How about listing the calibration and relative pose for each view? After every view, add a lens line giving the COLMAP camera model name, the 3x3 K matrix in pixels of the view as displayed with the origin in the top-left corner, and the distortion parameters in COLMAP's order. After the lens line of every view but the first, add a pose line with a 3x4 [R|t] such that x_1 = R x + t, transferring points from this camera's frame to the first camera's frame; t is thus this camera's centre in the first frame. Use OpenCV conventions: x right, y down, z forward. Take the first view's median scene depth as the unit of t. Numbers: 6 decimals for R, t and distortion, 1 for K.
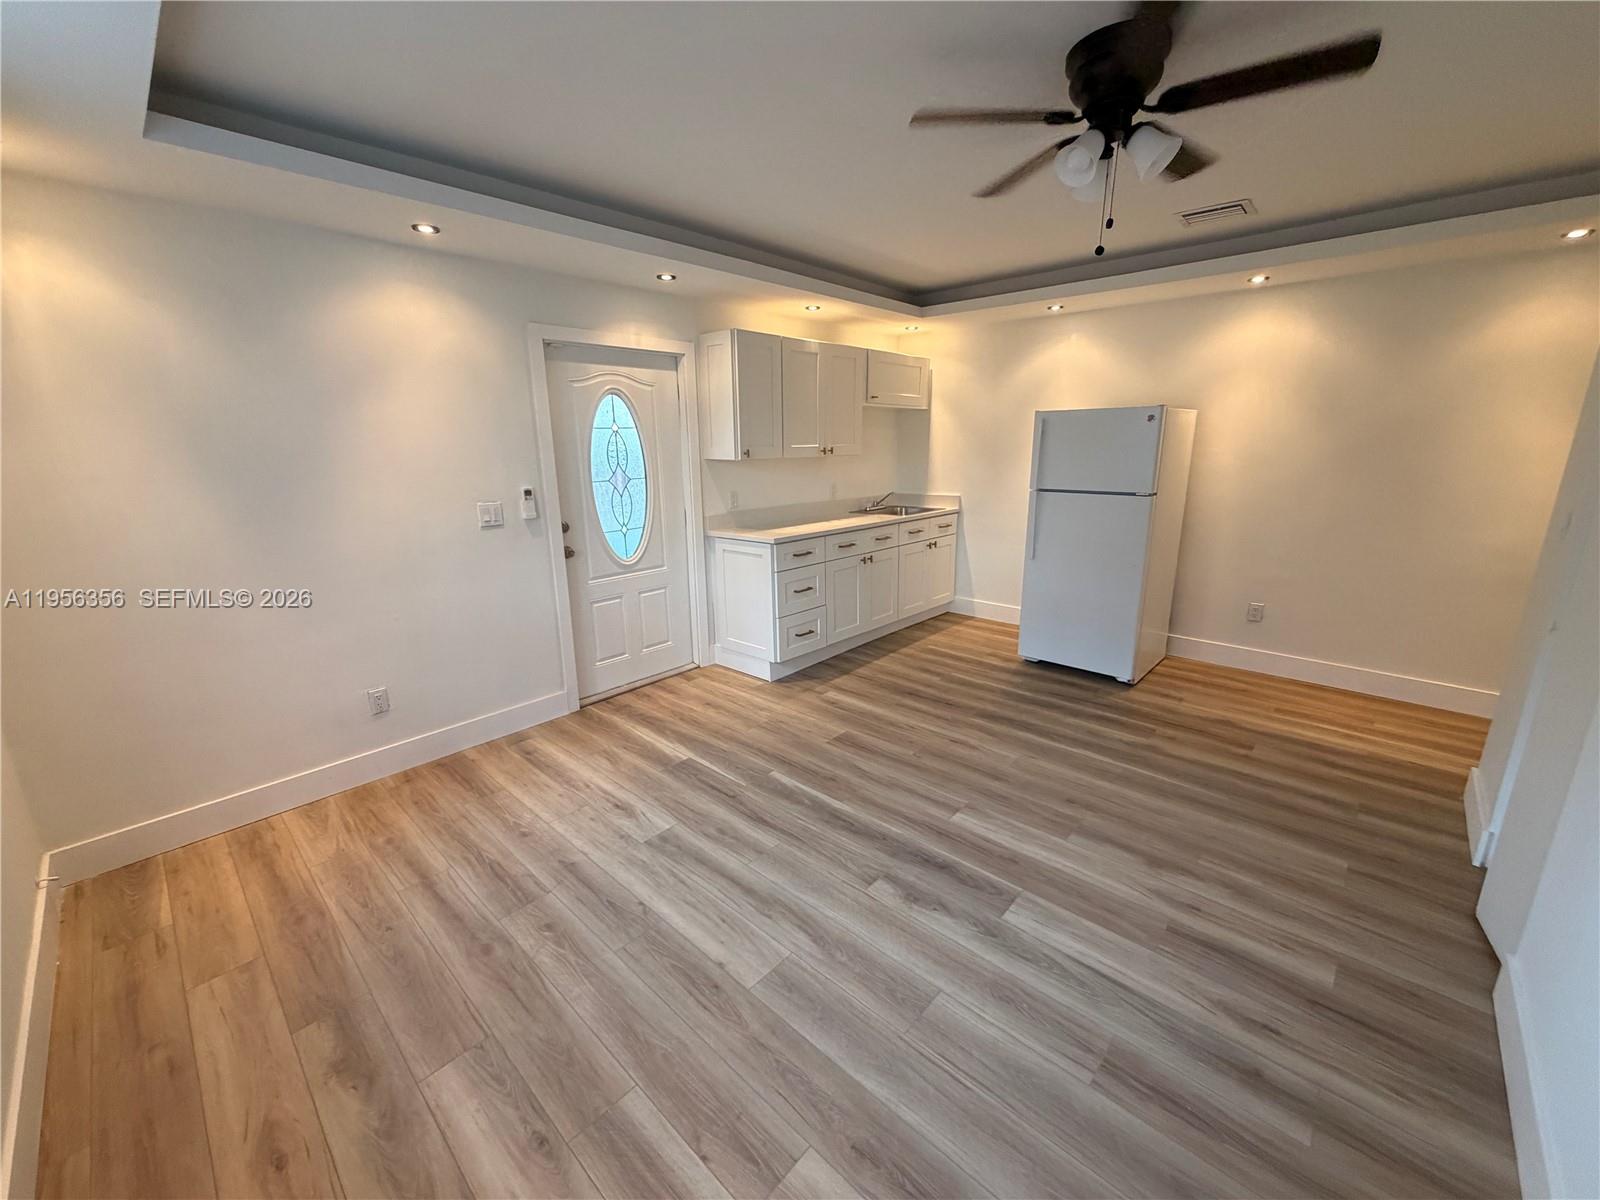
lens RADIAL K [[646.2, 0, 798.0], [0, 646.2, 600.8], [0, 0, 1]] dist [-0.000028, 0.000652]
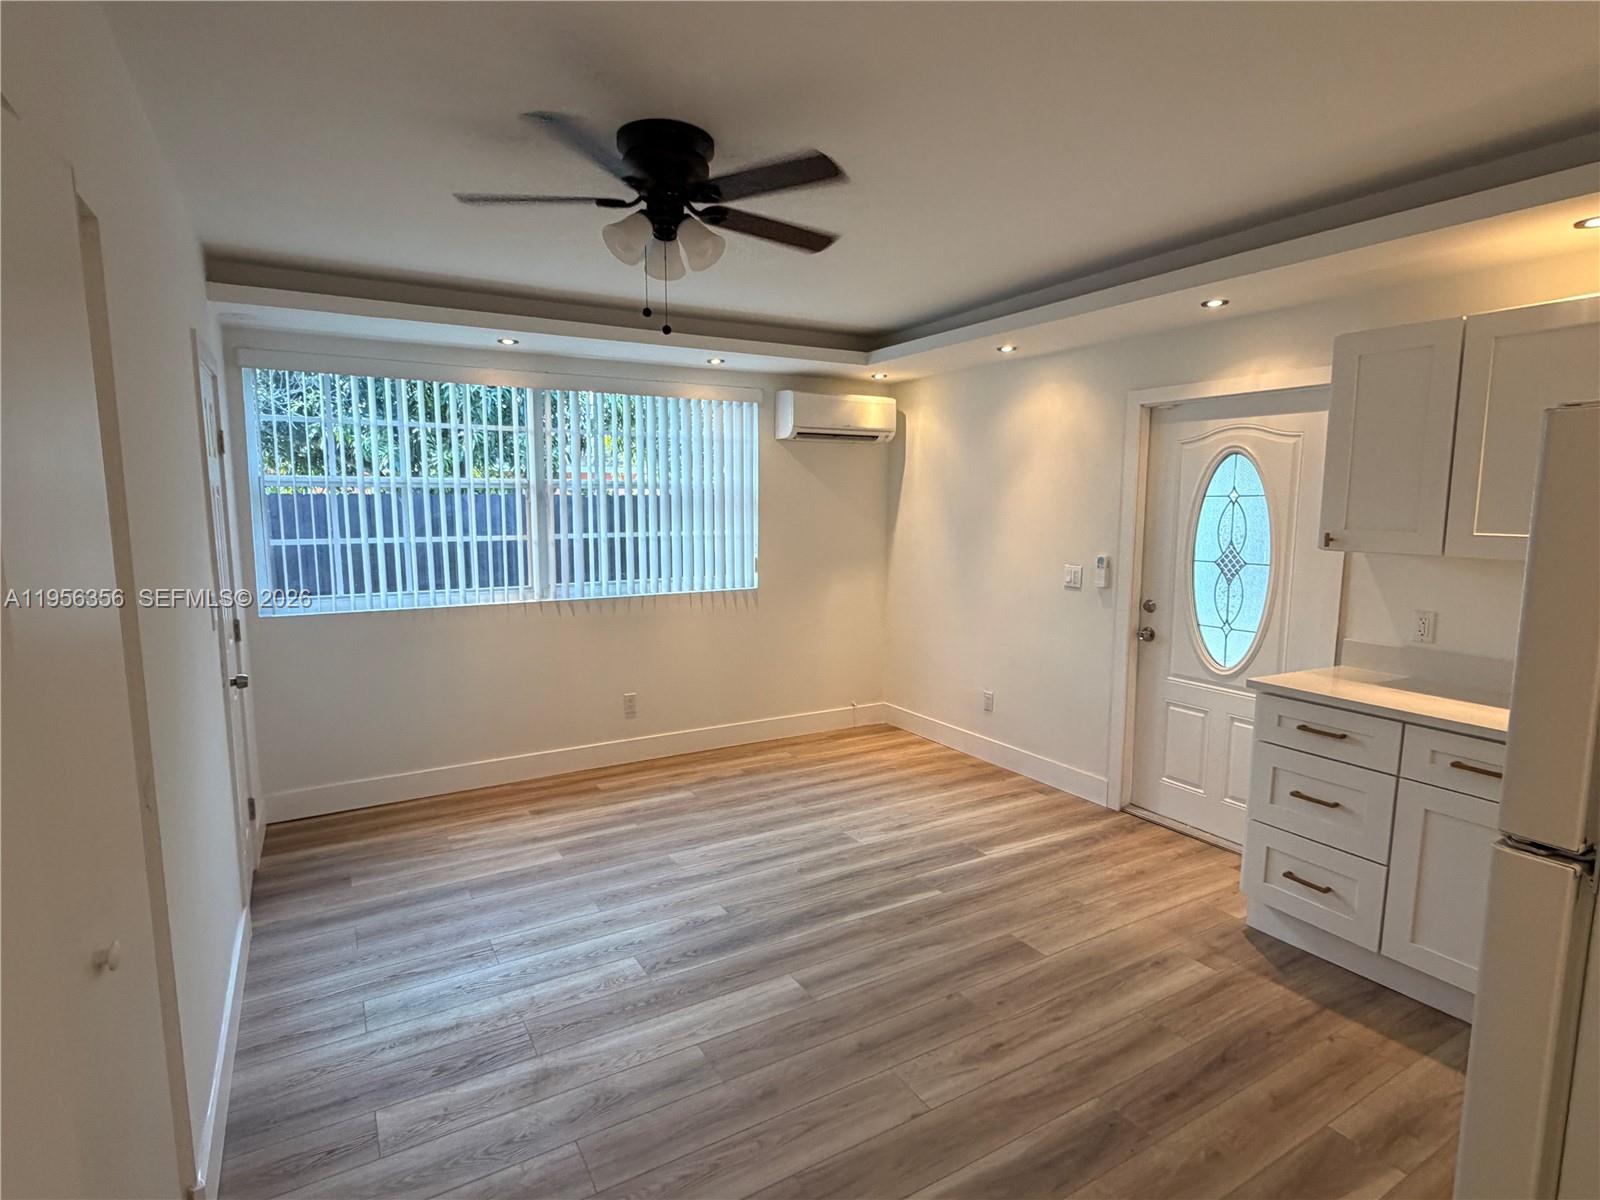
lens RADIAL K [[832.2, 0, 800.1], [0, 832.2, 599.9], [0, 0, 1]] dist [0.000681, -0.000455]
pose [[-0.292150, 0.125196, -0.948142, 0.941430], [-0.237903, 0.950718, 0.198841, -0.258114], [0.926310, 0.283657, -0.247968, 0.923418]]
